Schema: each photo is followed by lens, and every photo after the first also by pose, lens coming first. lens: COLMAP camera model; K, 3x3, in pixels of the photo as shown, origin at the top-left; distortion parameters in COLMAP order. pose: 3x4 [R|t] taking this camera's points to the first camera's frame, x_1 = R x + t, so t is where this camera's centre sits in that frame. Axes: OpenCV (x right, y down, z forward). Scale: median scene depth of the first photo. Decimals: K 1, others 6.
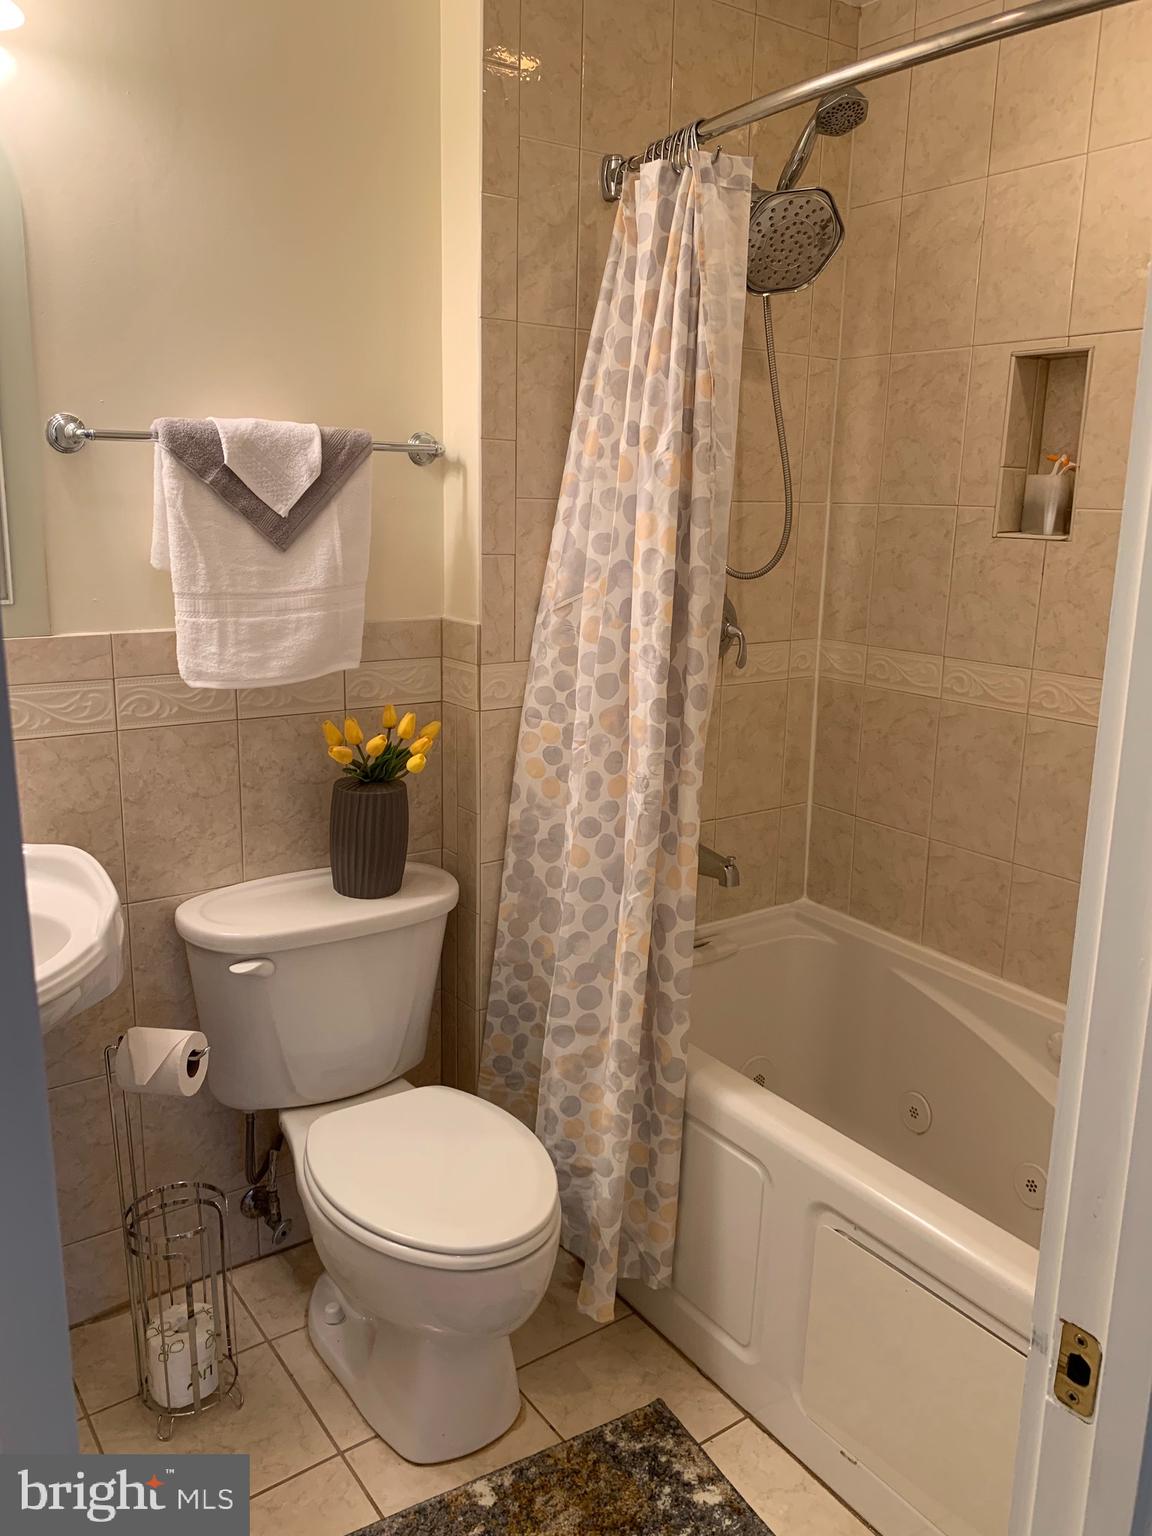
lens RADIAL K [[1204.5, 0, 584.7], [0, 1204.5, 761.0], [0, 0, 1]] dist [0.057545, -0.075362]
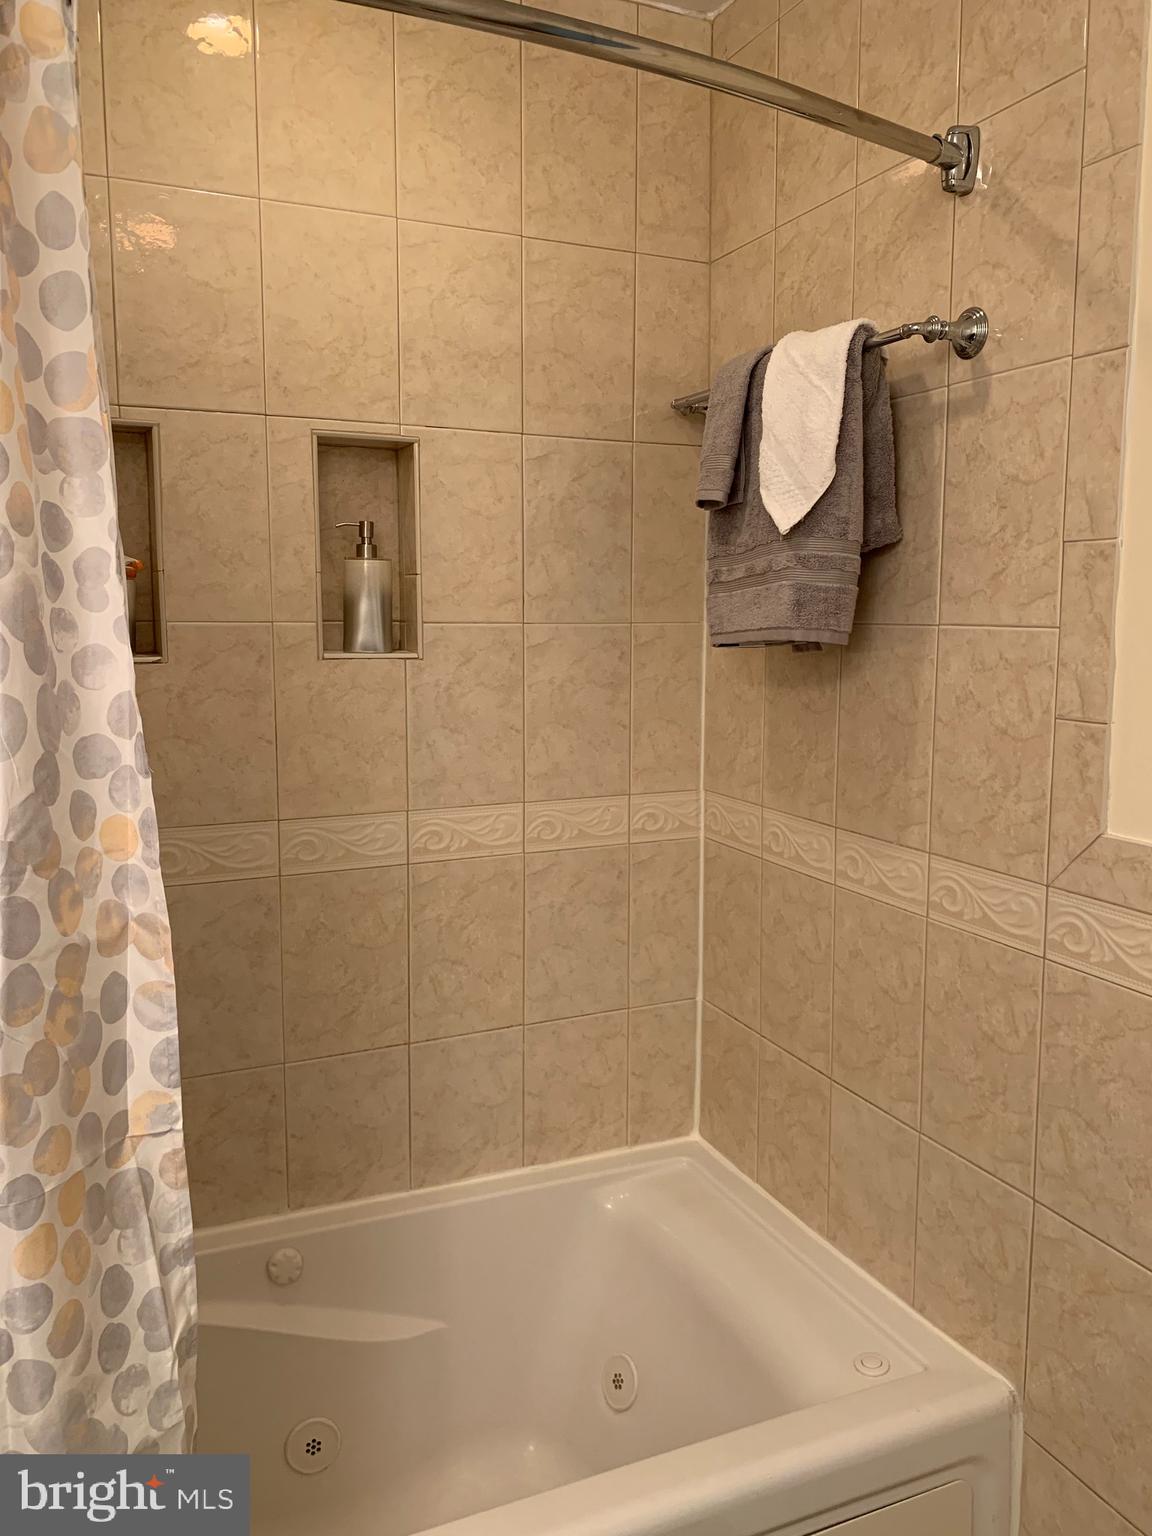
lens RADIAL K [[1204.5, 0, 579.9], [0, 1204.5, 771.0], [0, 0, 1]] dist [0.057545, -0.075362]
pose [[0.182111, -0.146612, 0.972286, -0.338819], [0.217450, 0.970343, 0.105590, -0.138215], [-0.958932, 0.192195, 0.208591, 0.595680]]
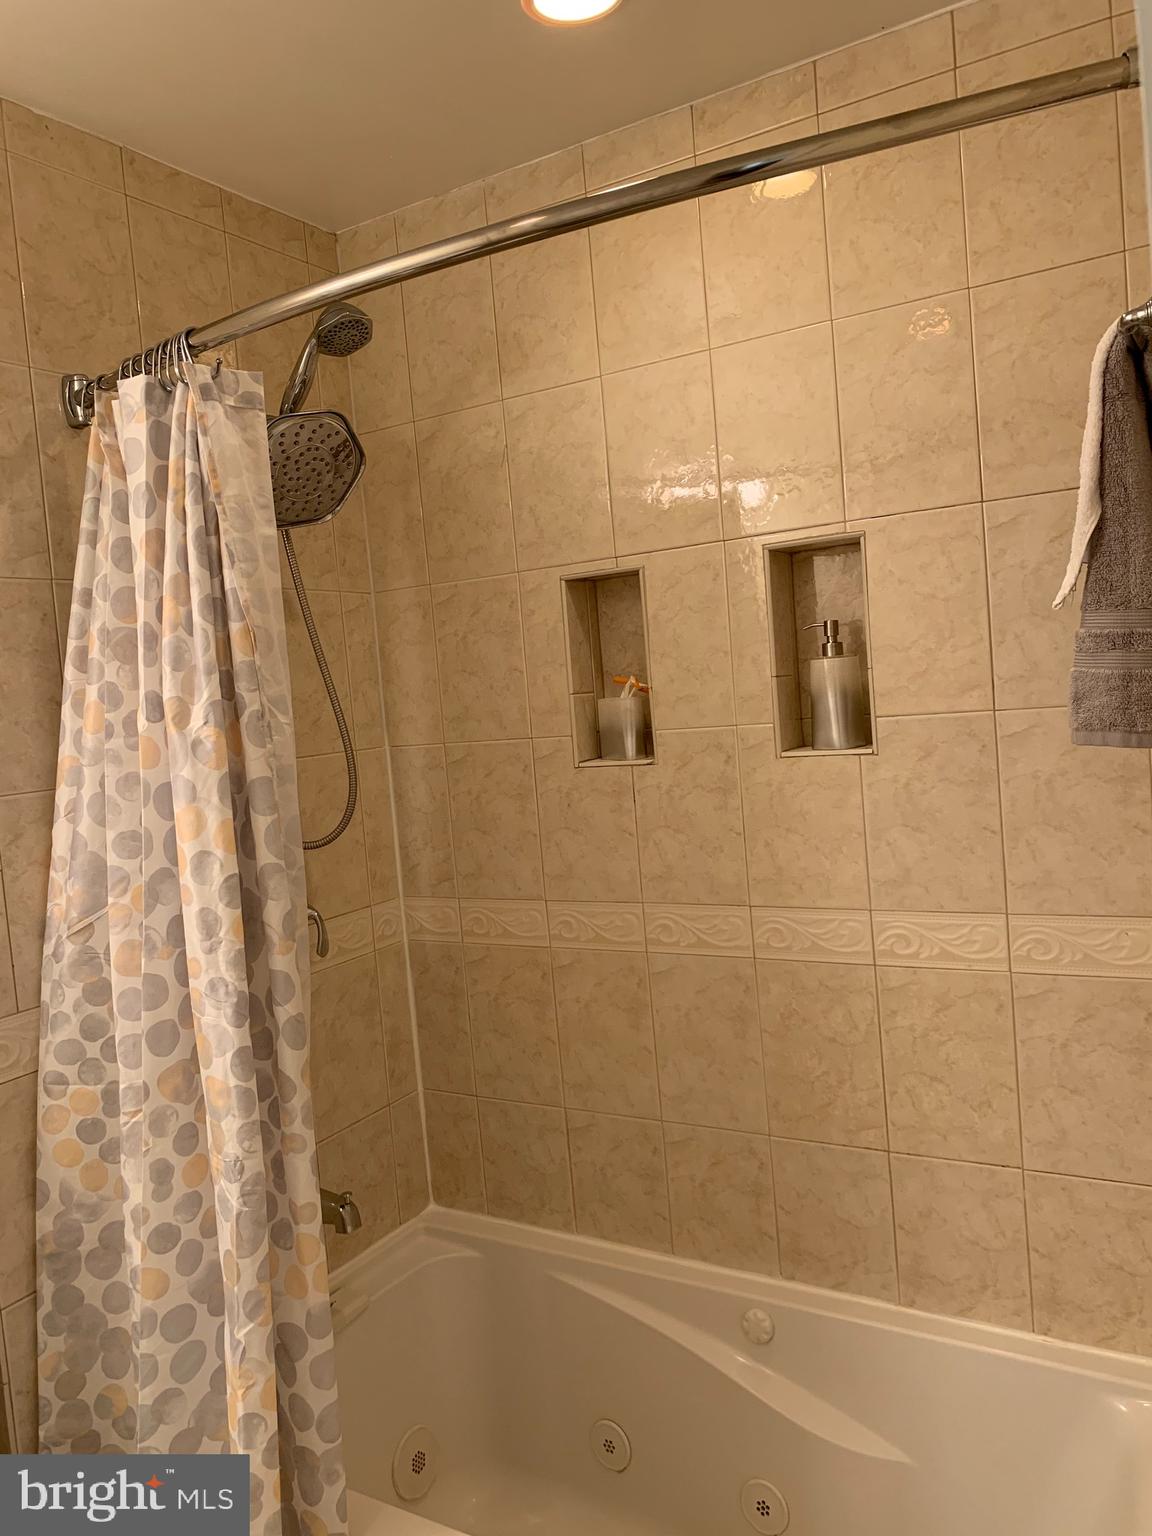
lens RADIAL K [[1204.5, 0, 587.2], [0, 1204.5, 771.2], [0, 0, 1]] dist [0.057545, -0.075362]
pose [[0.914176, -0.123783, 0.385953, -0.009059], [0.184597, 0.974887, -0.124574, -0.069811], [-0.360840, 0.185128, 0.914069, 0.169554]]
